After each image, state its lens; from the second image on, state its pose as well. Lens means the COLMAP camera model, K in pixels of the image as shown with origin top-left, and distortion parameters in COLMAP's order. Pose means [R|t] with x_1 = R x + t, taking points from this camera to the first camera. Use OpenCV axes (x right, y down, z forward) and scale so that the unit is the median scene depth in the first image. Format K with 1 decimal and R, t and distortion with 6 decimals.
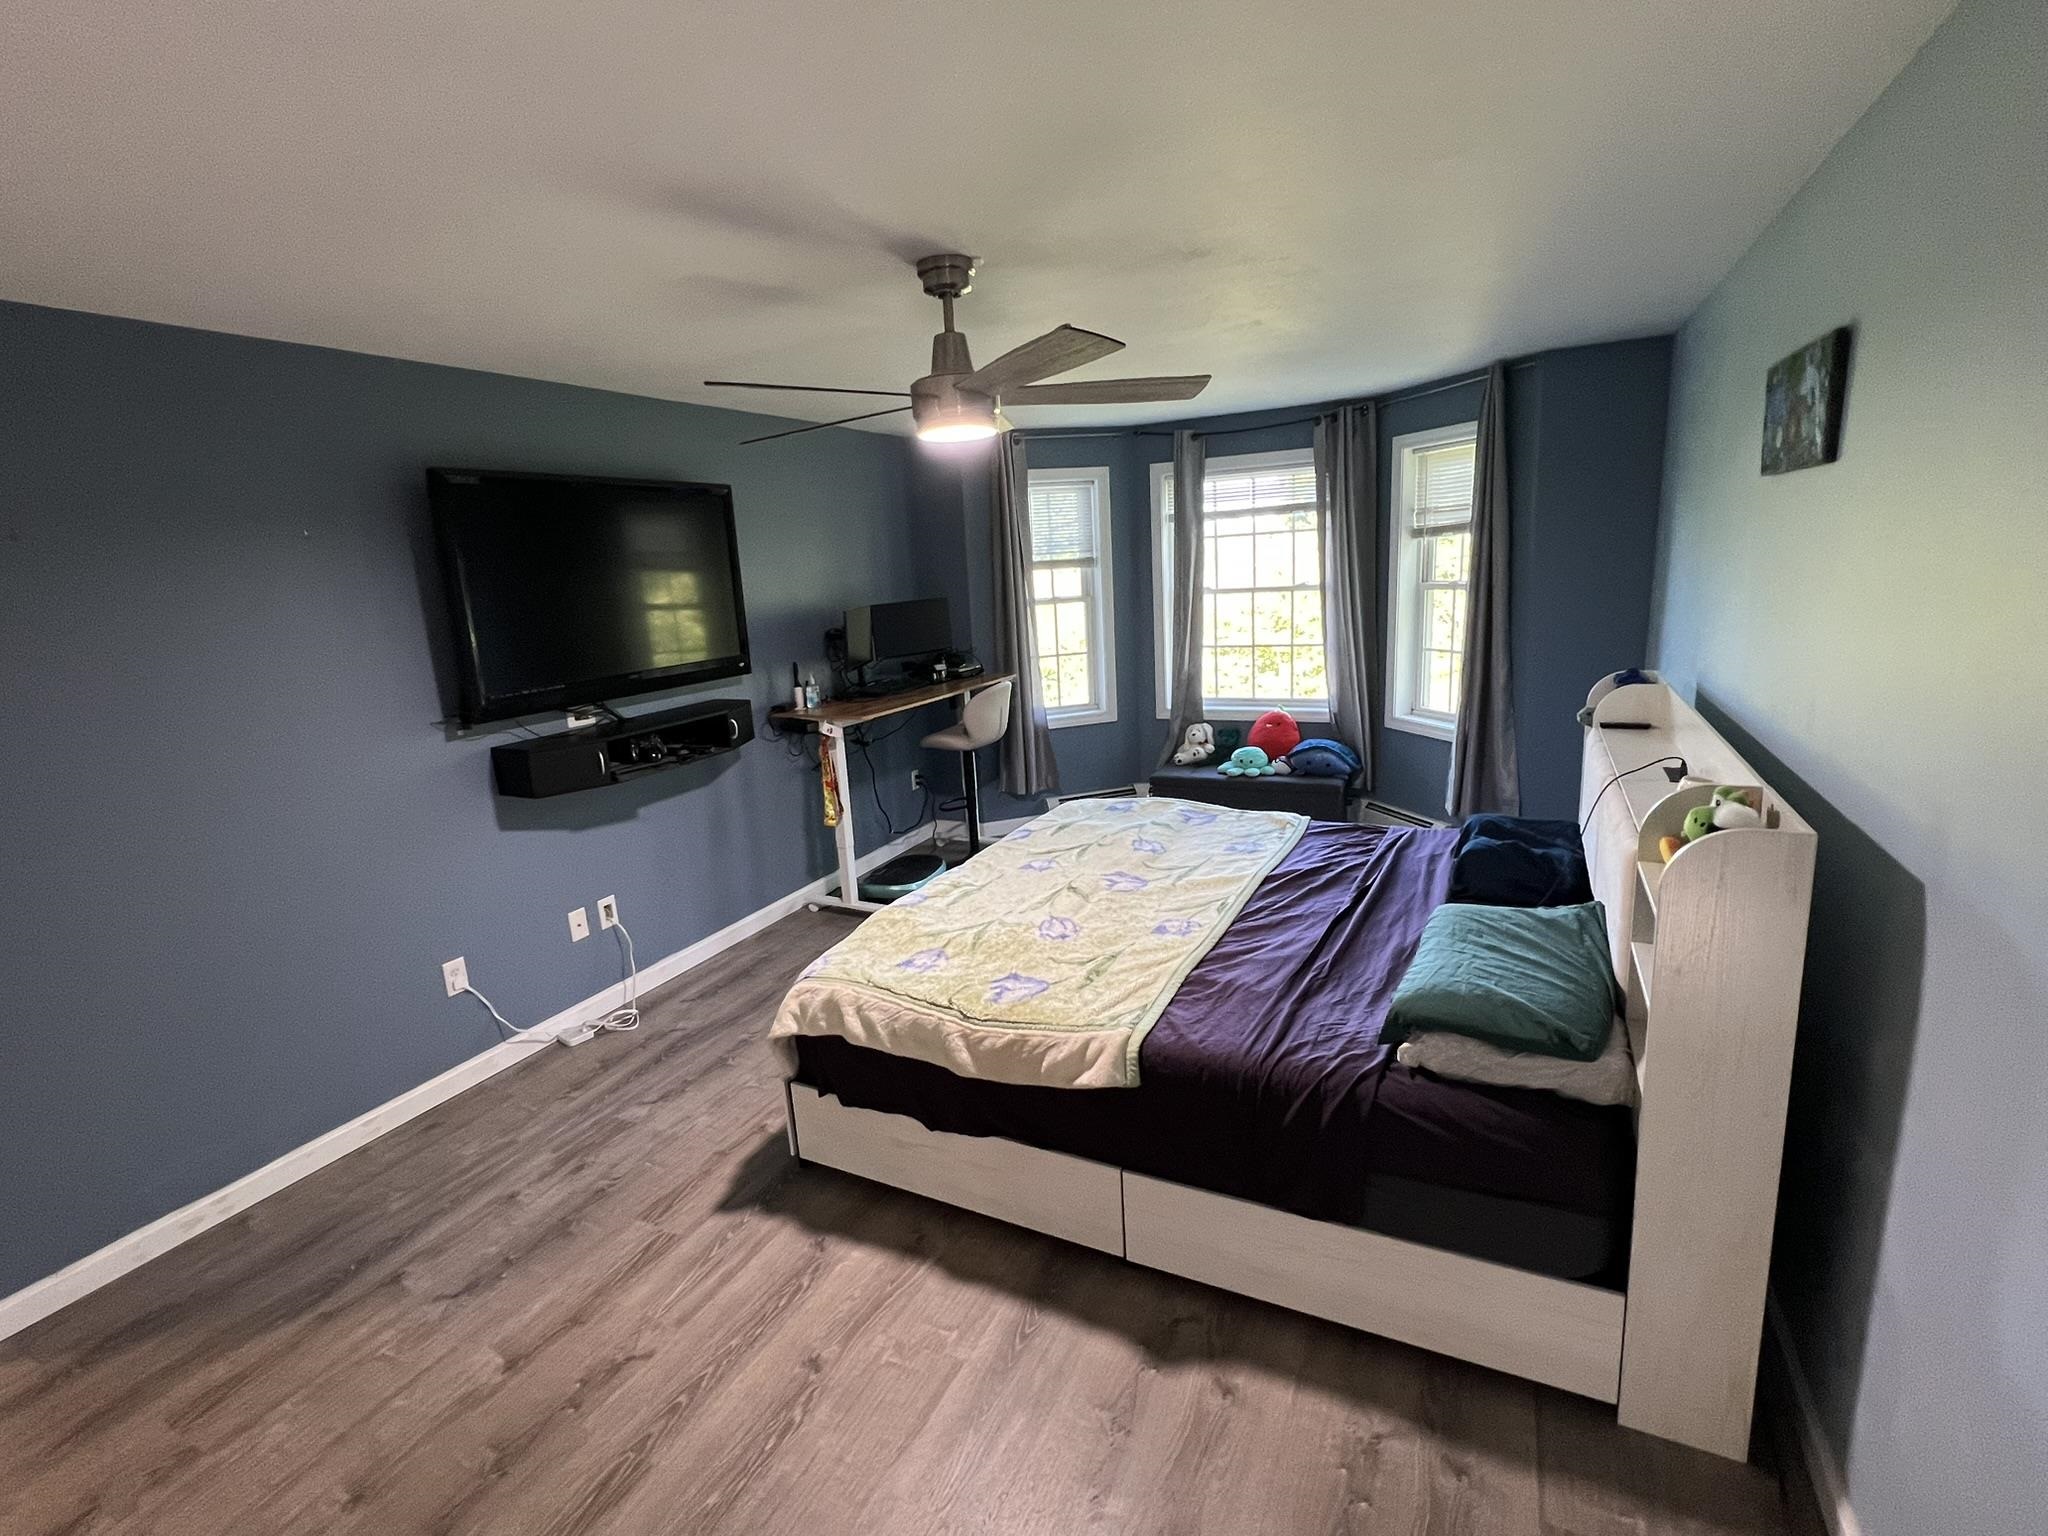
lens RADIAL K [[934.9, 0, 1019.0], [0, 934.9, 756.3], [0, 0, 1]] dist [-0.001493, -0.000446]
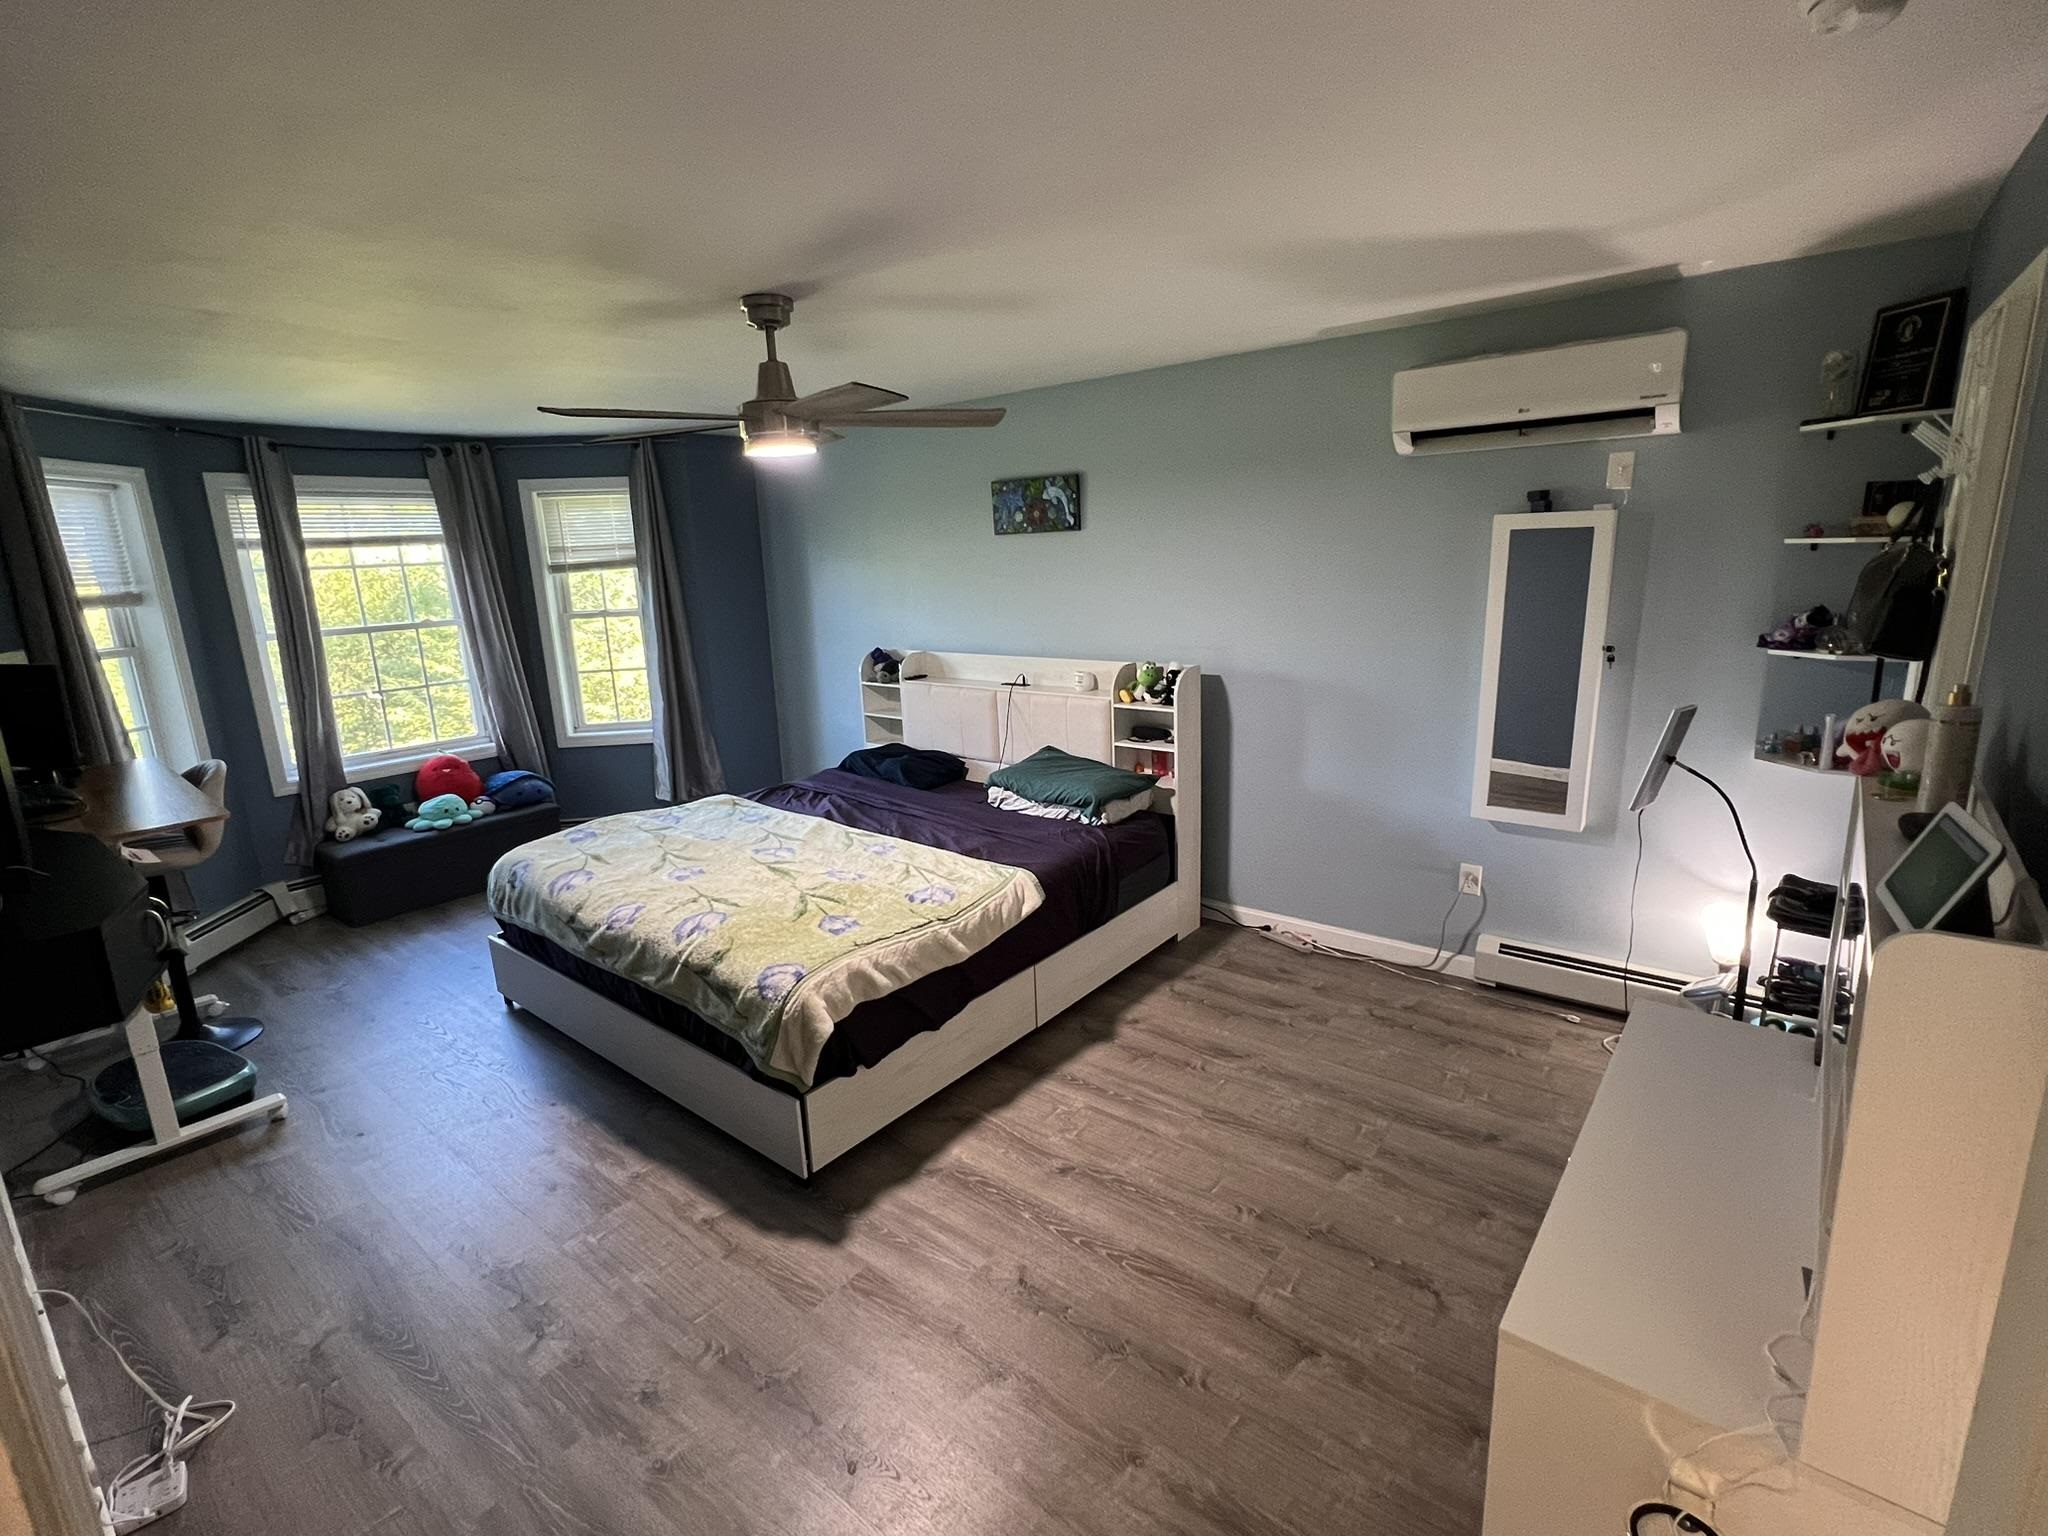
lens RADIAL K [[934.9, 0, 1014.0], [0, 934.9, 745.8], [0, 0, 1]] dist [-0.001493, -0.000446]
pose [[0.222836, -0.153832, 0.962642, -1.027120], [0.227033, 0.968508, 0.102215, -0.047767], [-0.948051, 0.195774, 0.250743, 0.466975]]
